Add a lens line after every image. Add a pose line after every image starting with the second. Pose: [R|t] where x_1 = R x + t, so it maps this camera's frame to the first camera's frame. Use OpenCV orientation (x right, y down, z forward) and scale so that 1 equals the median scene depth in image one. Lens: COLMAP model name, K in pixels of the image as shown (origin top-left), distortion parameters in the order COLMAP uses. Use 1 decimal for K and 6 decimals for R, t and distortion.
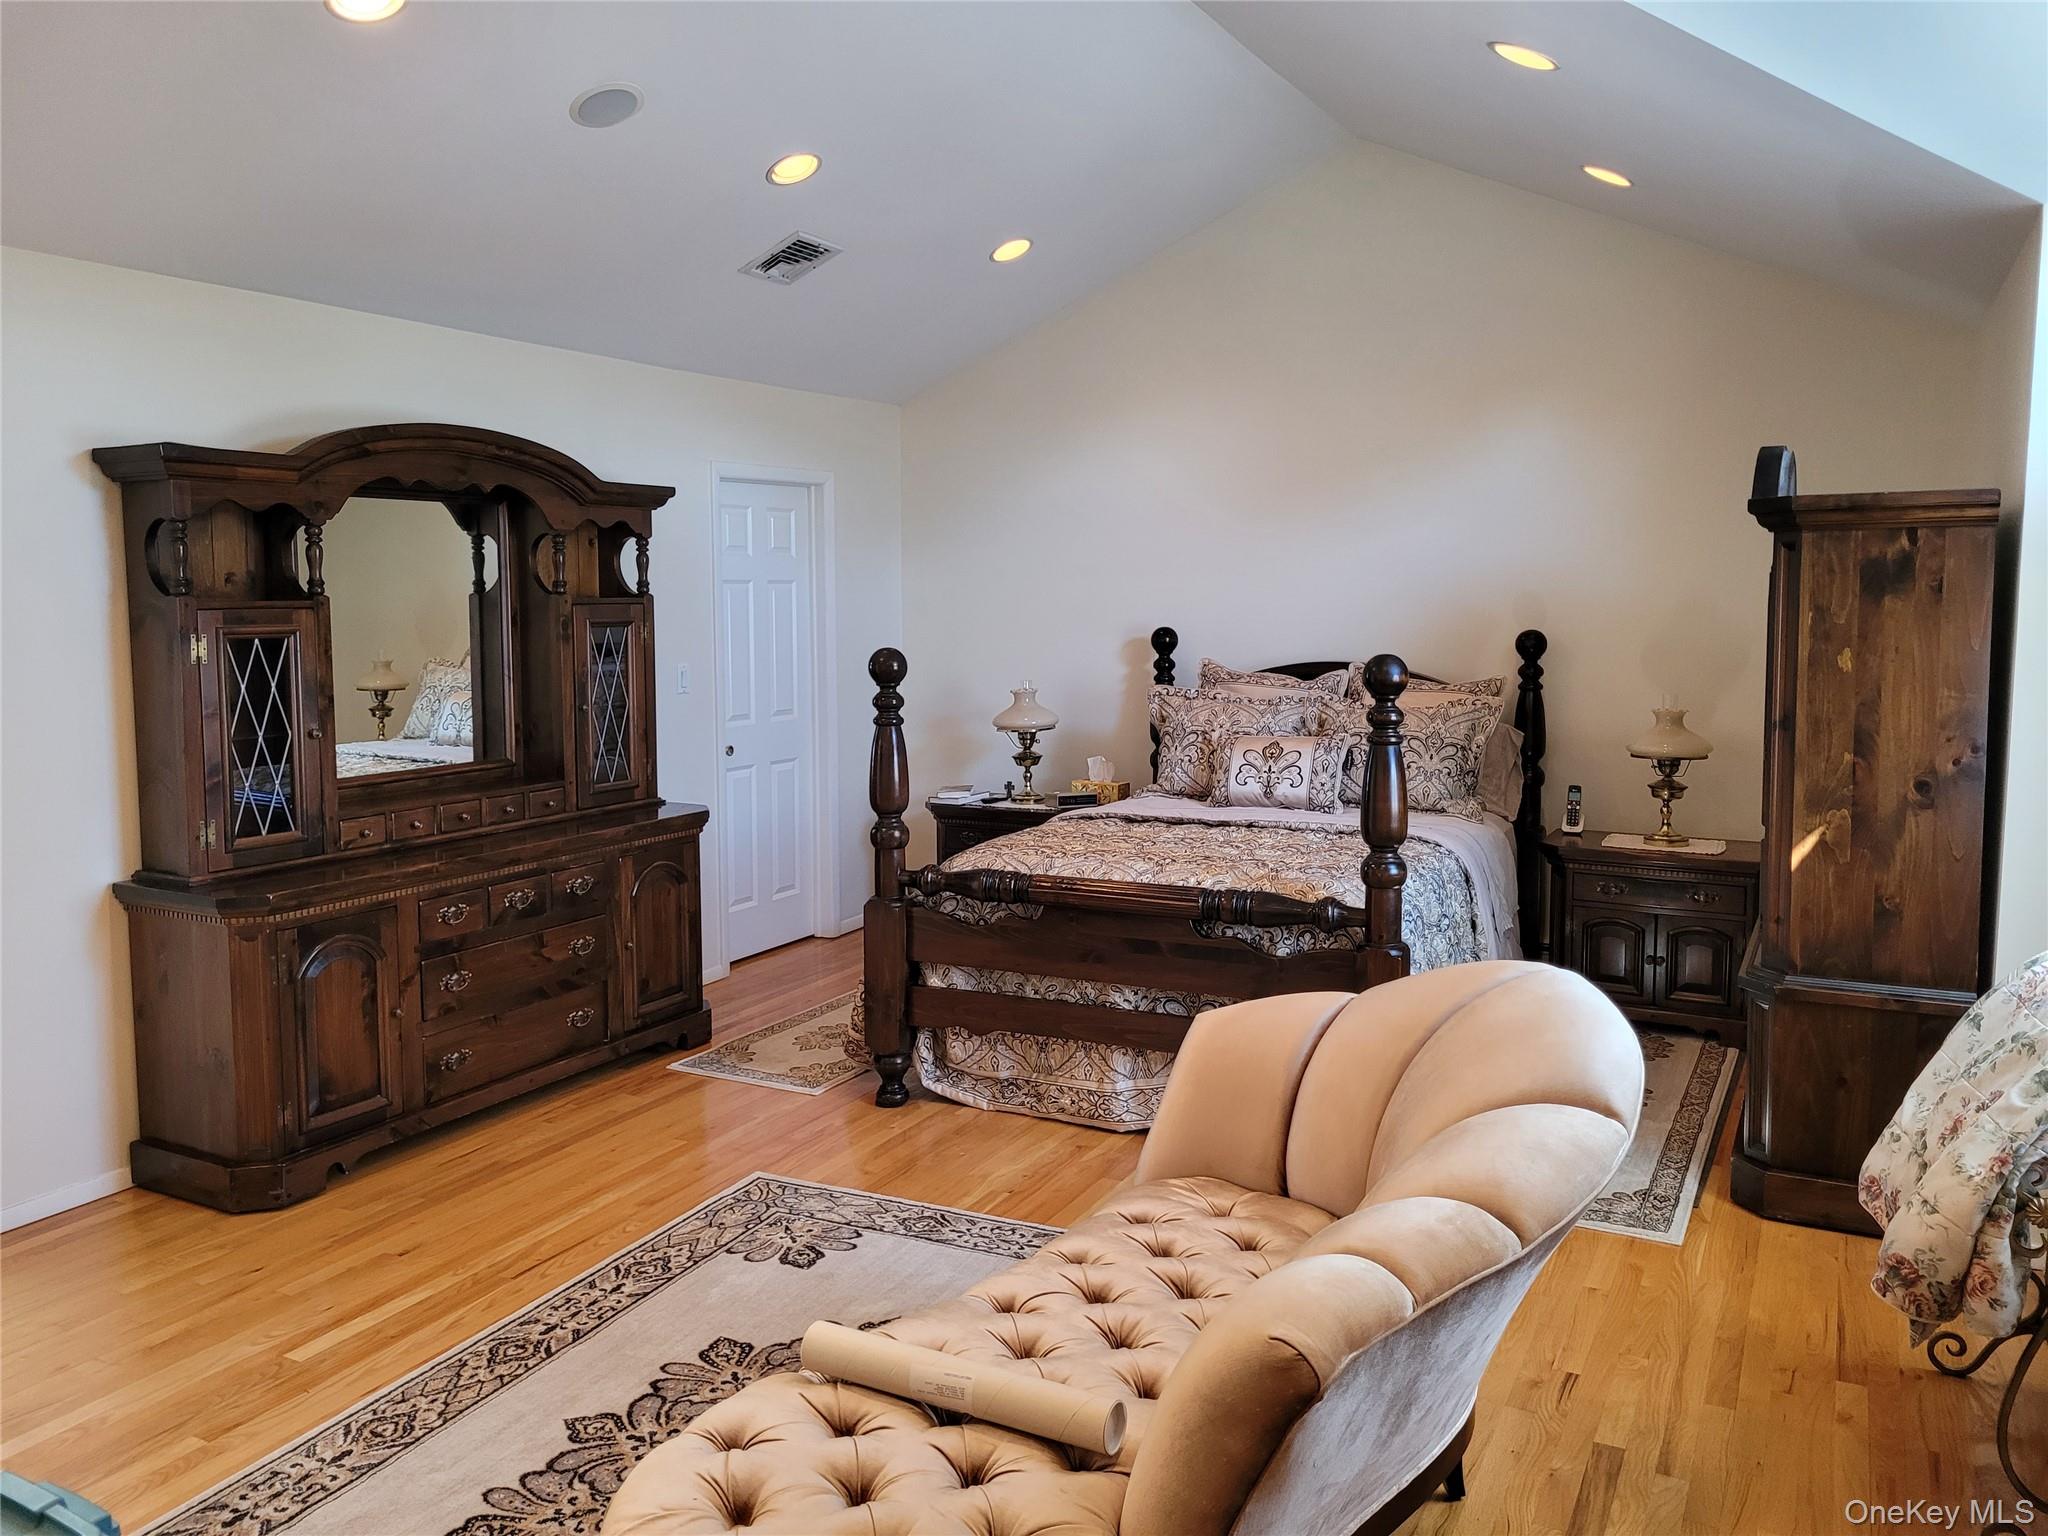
lens RADIAL K [[1545.4, 0, 1074.1], [0, 1545.4, 806.5], [0, 0, 1]] dist [0.045467, -0.037954]
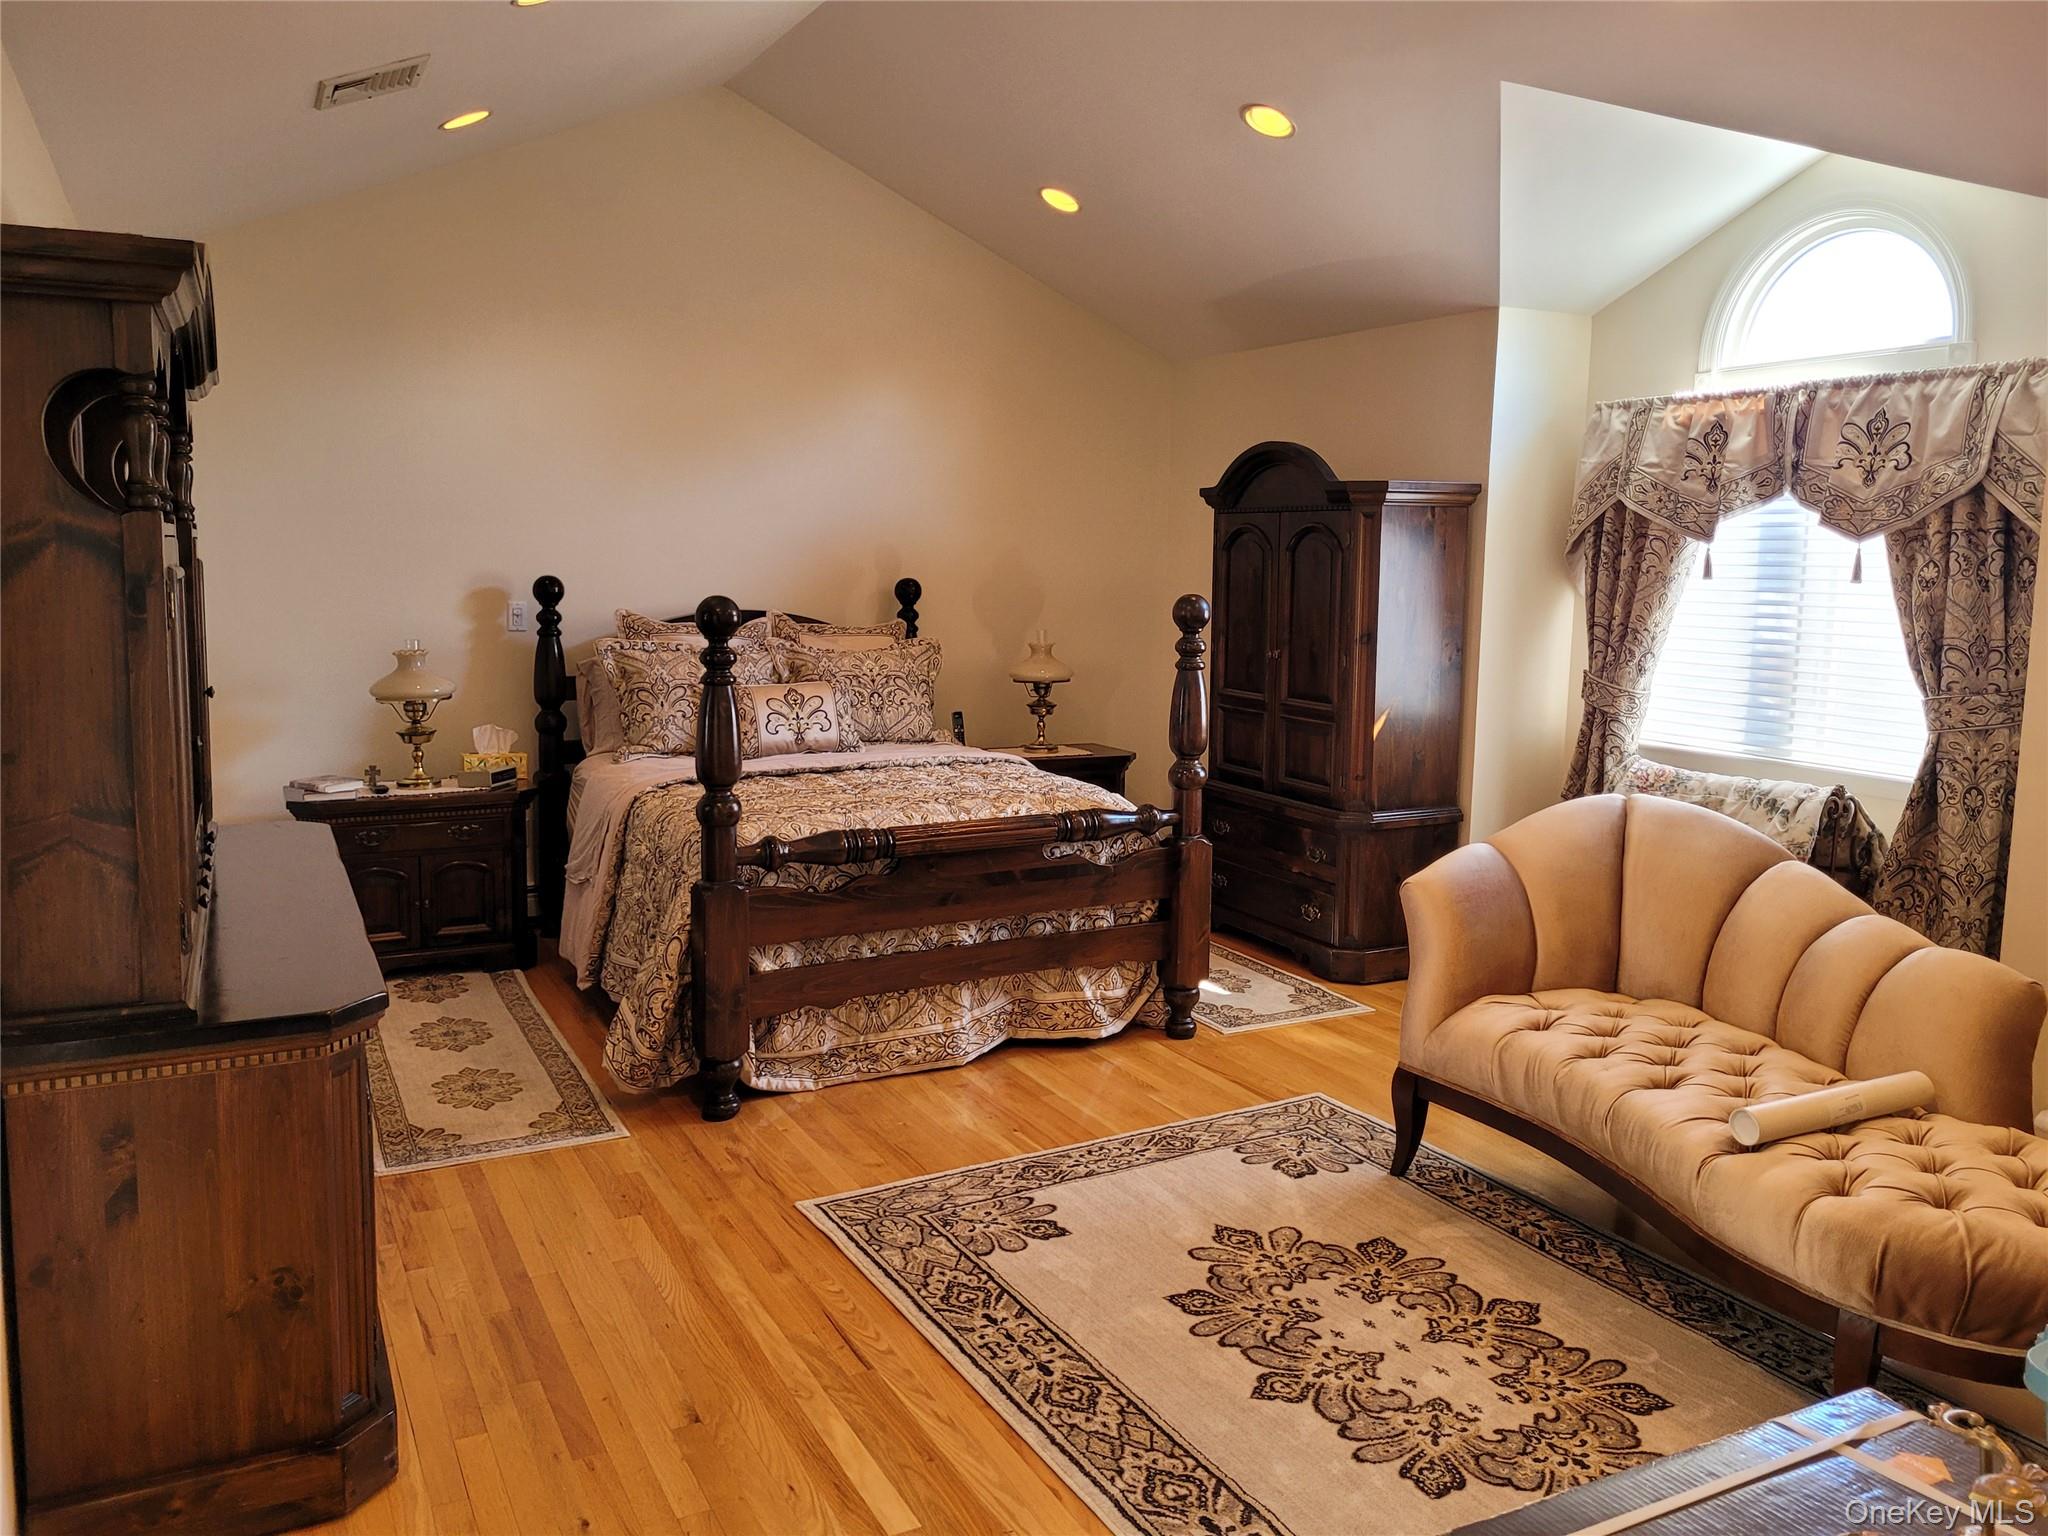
lens RADIAL K [[1545.4, 0, 1024.5], [0, 1545.4, 762.6], [0, 0, 1]] dist [0.045467, -0.037954]
pose [[0.578194, -0.100870, 0.809640, -0.751472], [0.098923, 0.993674, 0.053154, -0.040298], [-0.809880, 0.049358, 0.584515, 0.348744]]
